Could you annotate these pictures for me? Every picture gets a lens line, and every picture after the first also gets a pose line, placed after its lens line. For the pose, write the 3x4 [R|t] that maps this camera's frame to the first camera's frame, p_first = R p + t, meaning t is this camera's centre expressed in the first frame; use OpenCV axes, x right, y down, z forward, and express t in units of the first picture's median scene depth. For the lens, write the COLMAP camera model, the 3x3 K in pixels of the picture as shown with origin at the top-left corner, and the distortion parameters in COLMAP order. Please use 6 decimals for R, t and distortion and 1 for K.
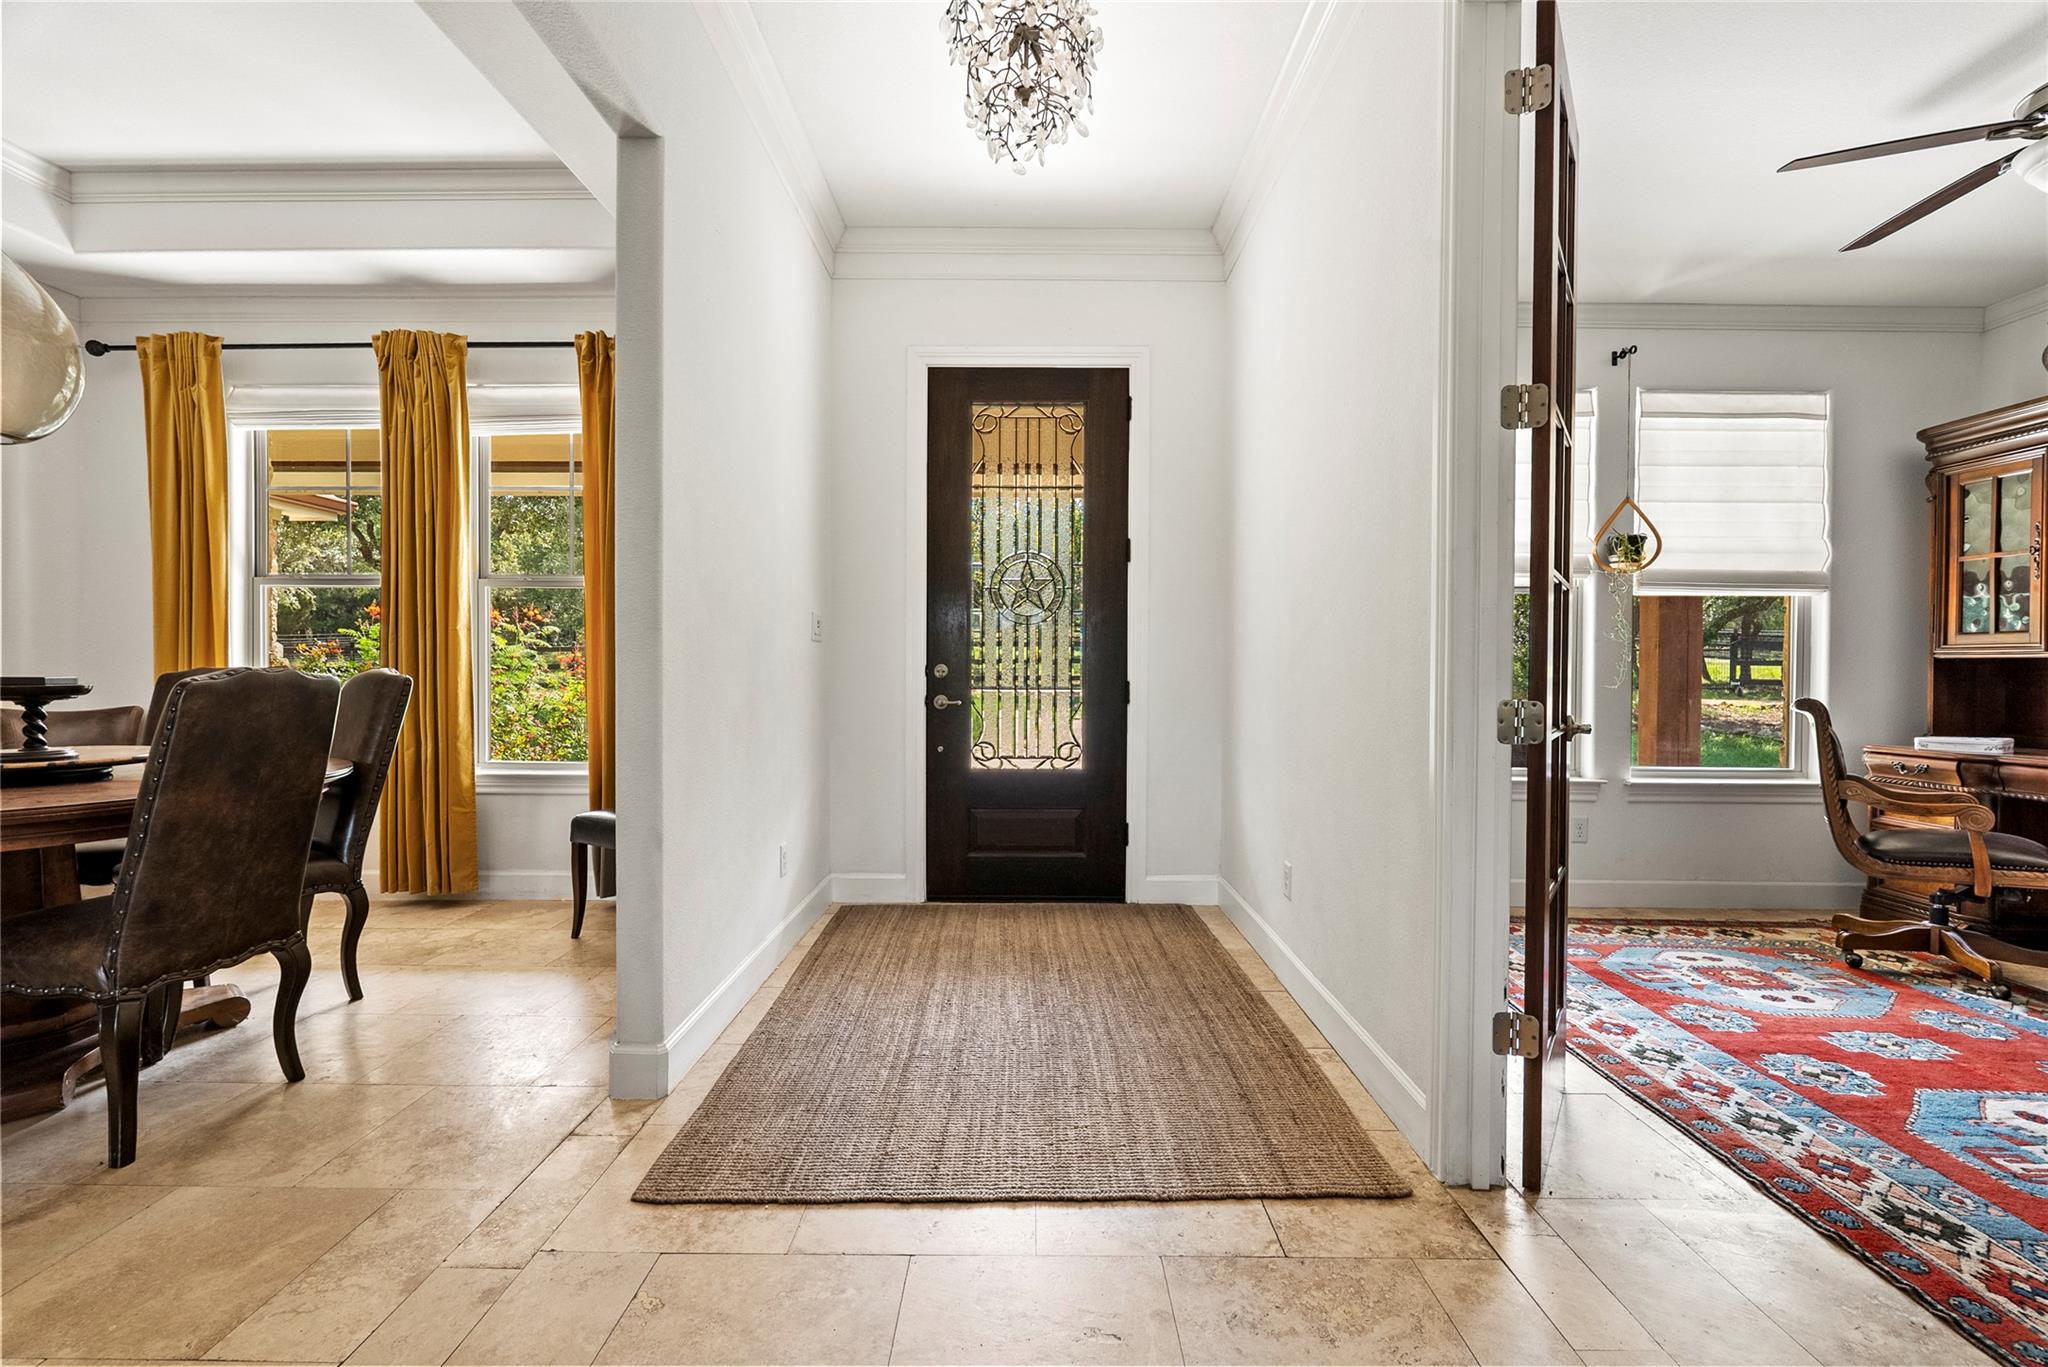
lens RADIAL K [[920.5, 0, 1020.2], [0, 920.5, 685.1], [0, 0, 1]] dist [-0.010428, 0.000238]
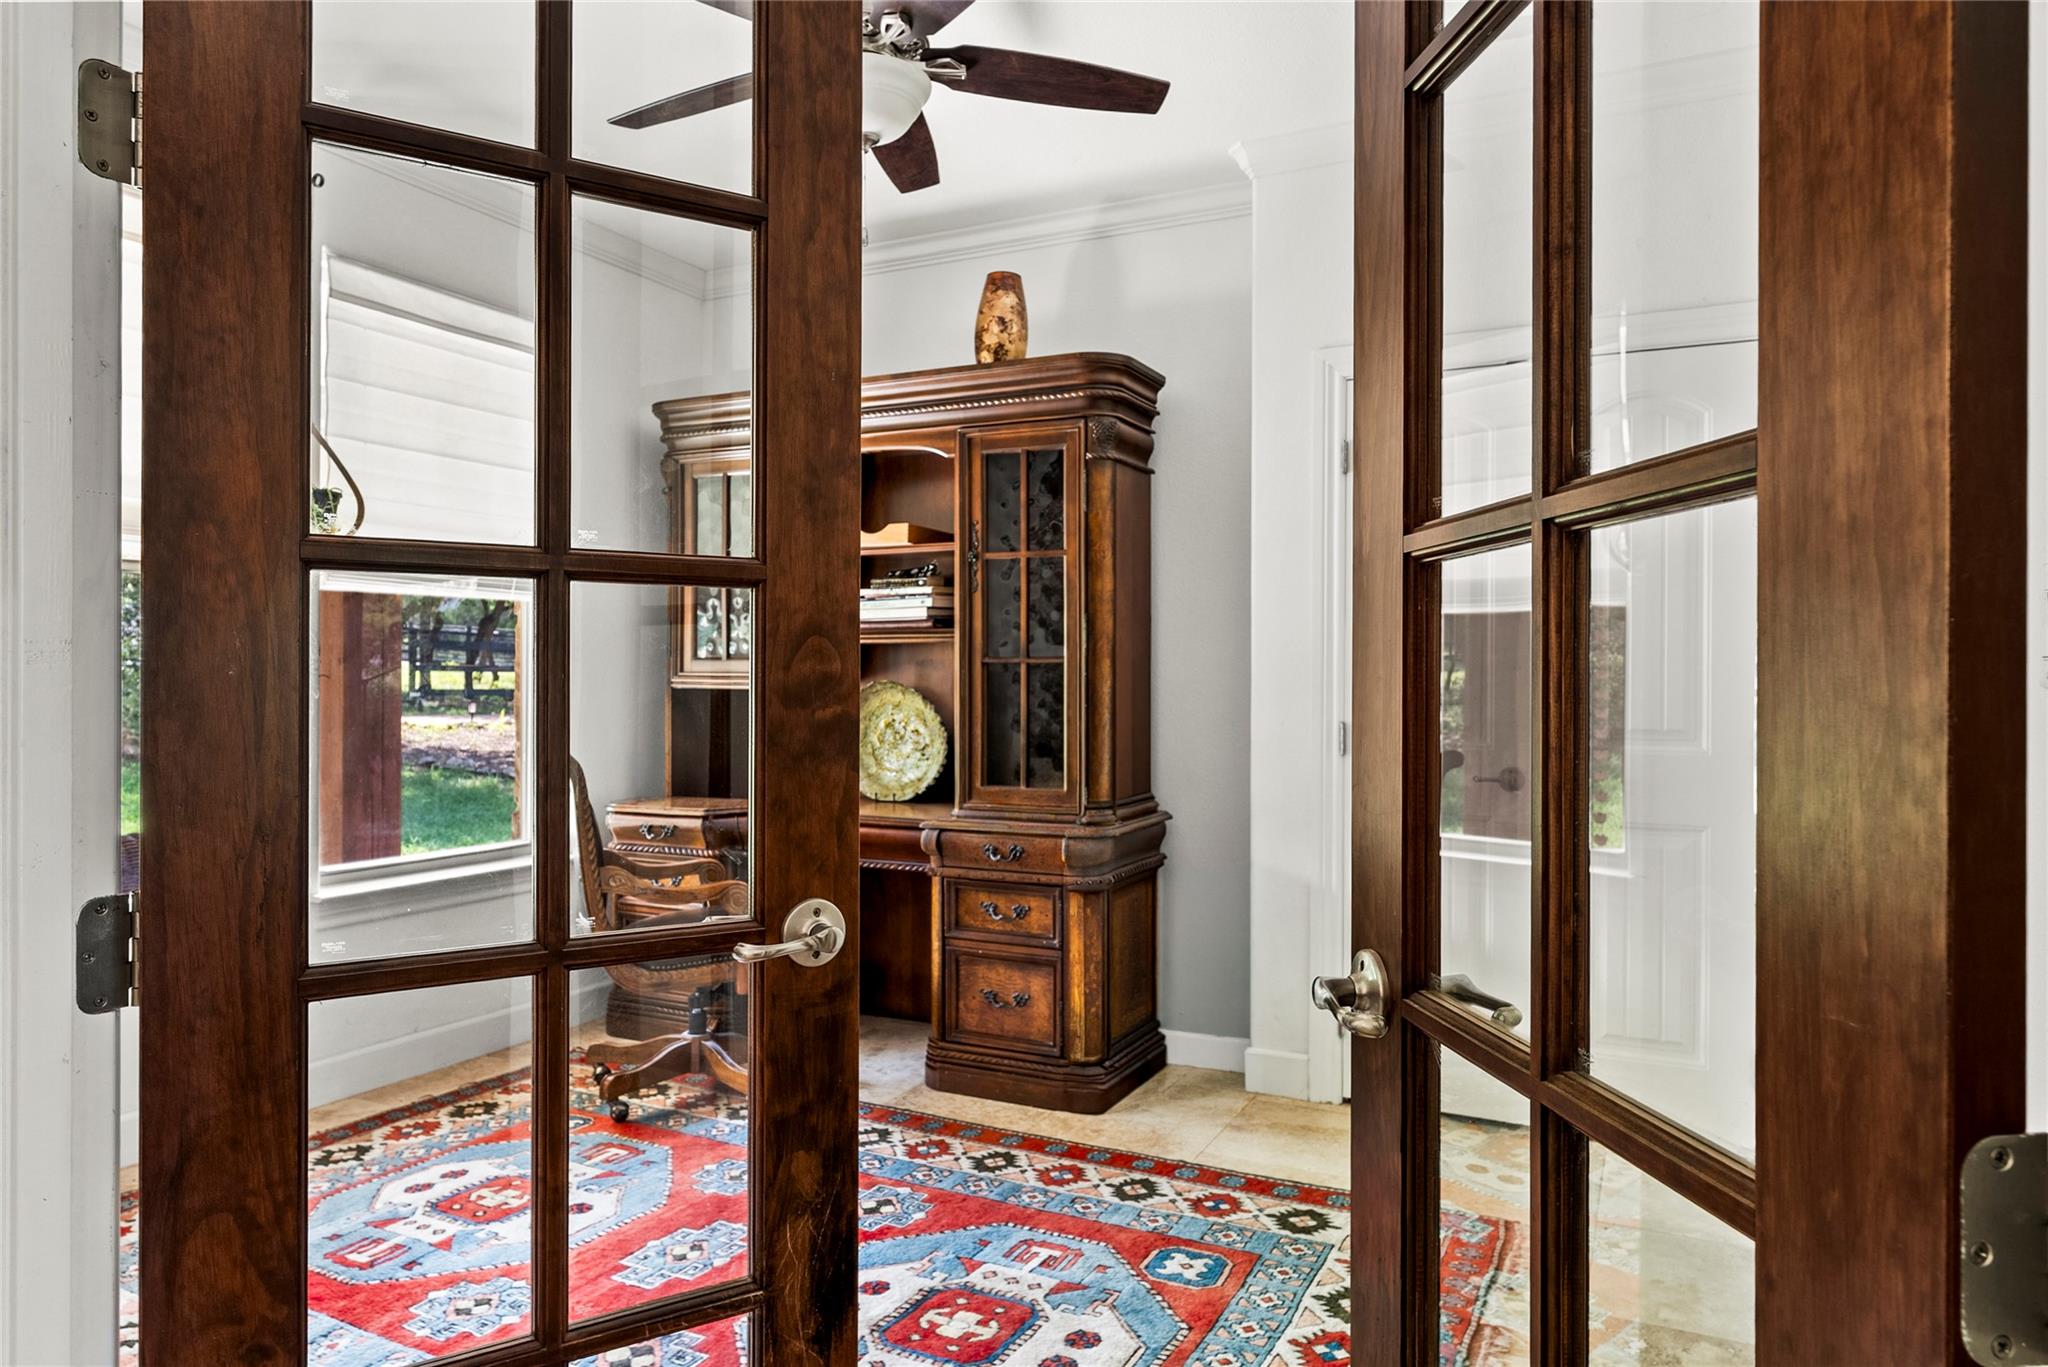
lens RADIAL K [[1333.0, 0, 1022.5], [0, 1333.0, 684.5], [0, 0, 1]] dist [0.000073, 0.006040]
pose [[0.457792, -0.003862, 0.889051, 0.115928], [0.010216, 0.999947, -0.000917, -0.034214], [-0.889001, 0.009503, 0.457807, 0.221092]]
